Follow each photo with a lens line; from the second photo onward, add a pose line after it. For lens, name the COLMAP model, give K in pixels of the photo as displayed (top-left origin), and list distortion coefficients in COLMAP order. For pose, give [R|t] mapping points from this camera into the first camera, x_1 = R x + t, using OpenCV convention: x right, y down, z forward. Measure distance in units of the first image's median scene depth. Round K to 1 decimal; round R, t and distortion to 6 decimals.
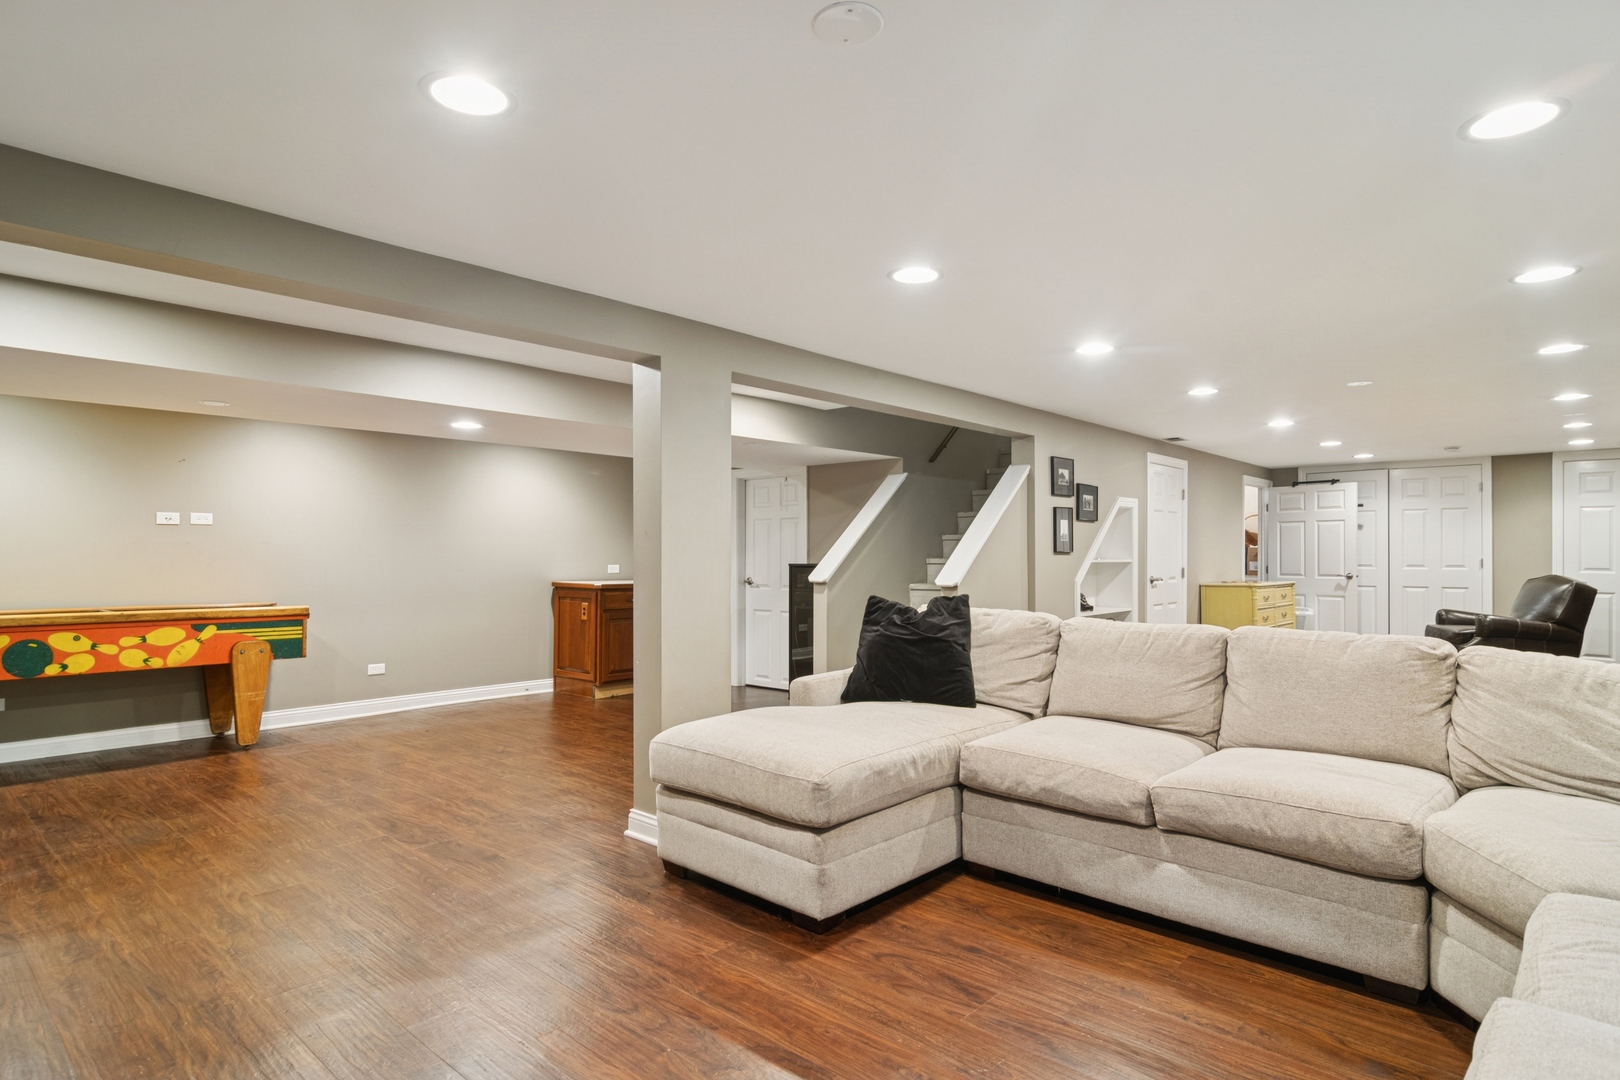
lens RADIAL K [[884.1, 0, 808.0], [0, 884.1, 541.1], [0, 0, 1]] dist [0.004269, 0.000289]
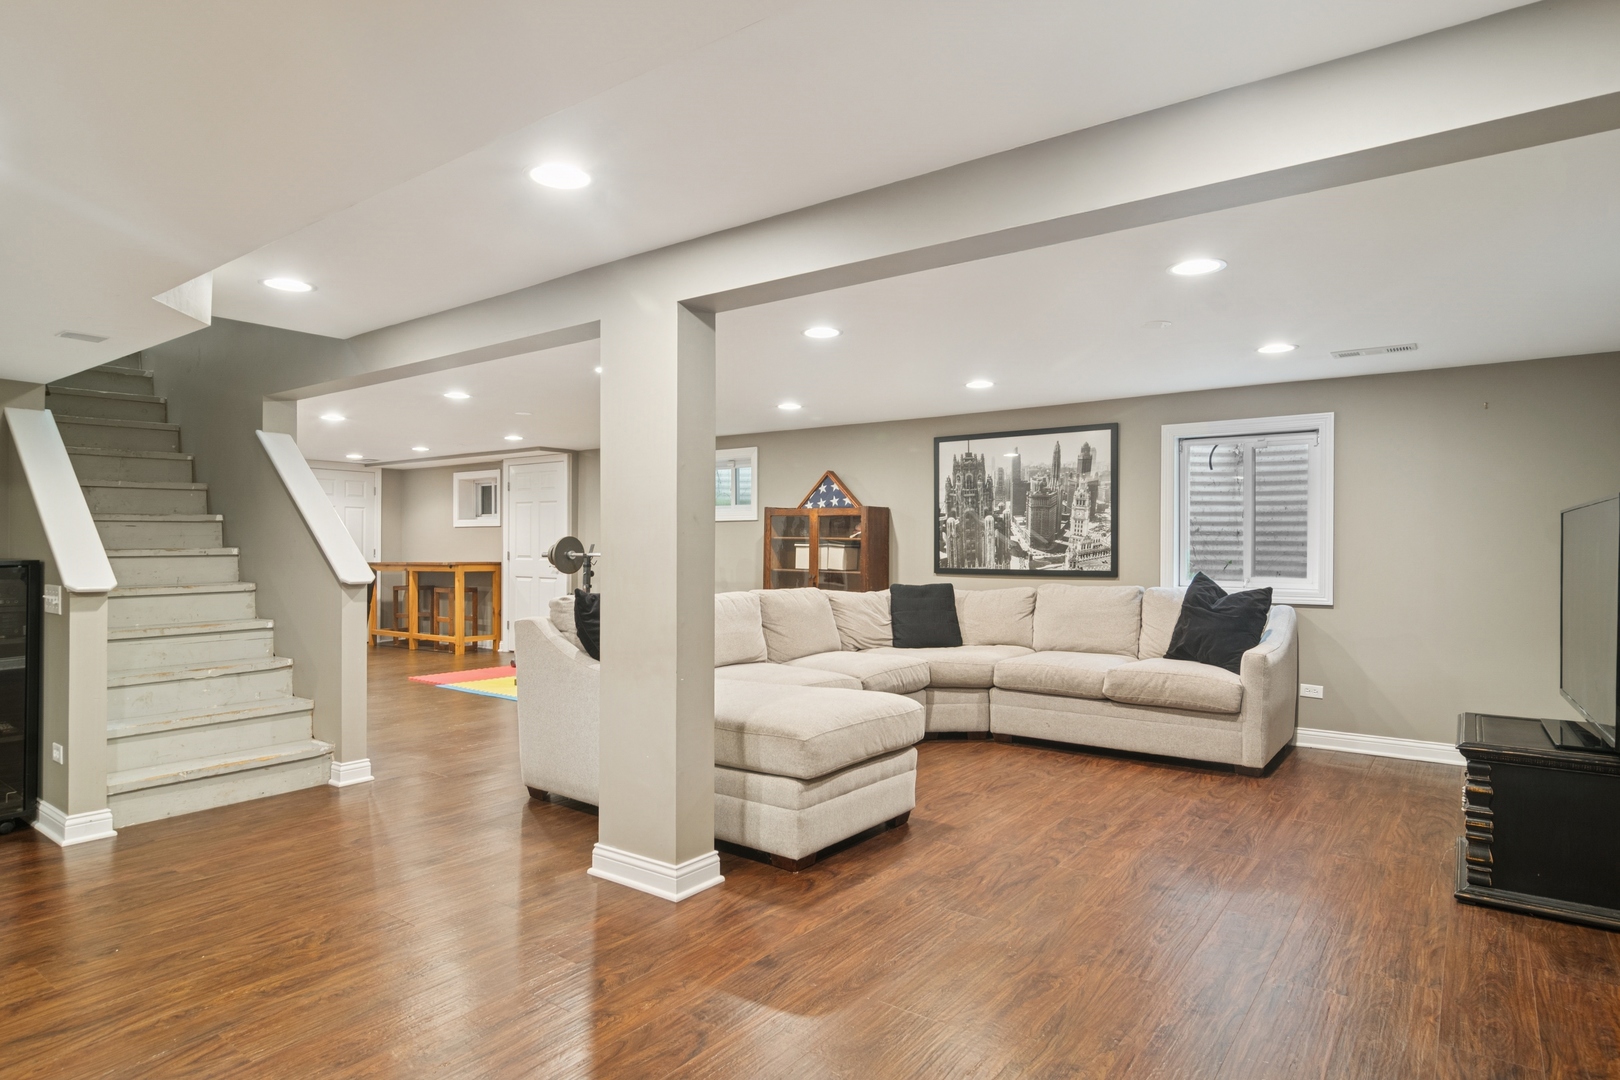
lens RADIAL K [[884.1, 0, 809.2], [0, 884.1, 543.4], [0, 0, 1]] dist [0.004269, 0.000289]
pose [[-0.089113, -0.006181, 0.996002, -1.324780], [-0.019827, 0.999794, 0.004430, 0.000219], [-0.995824, -0.019353, -0.089217, 1.248181]]
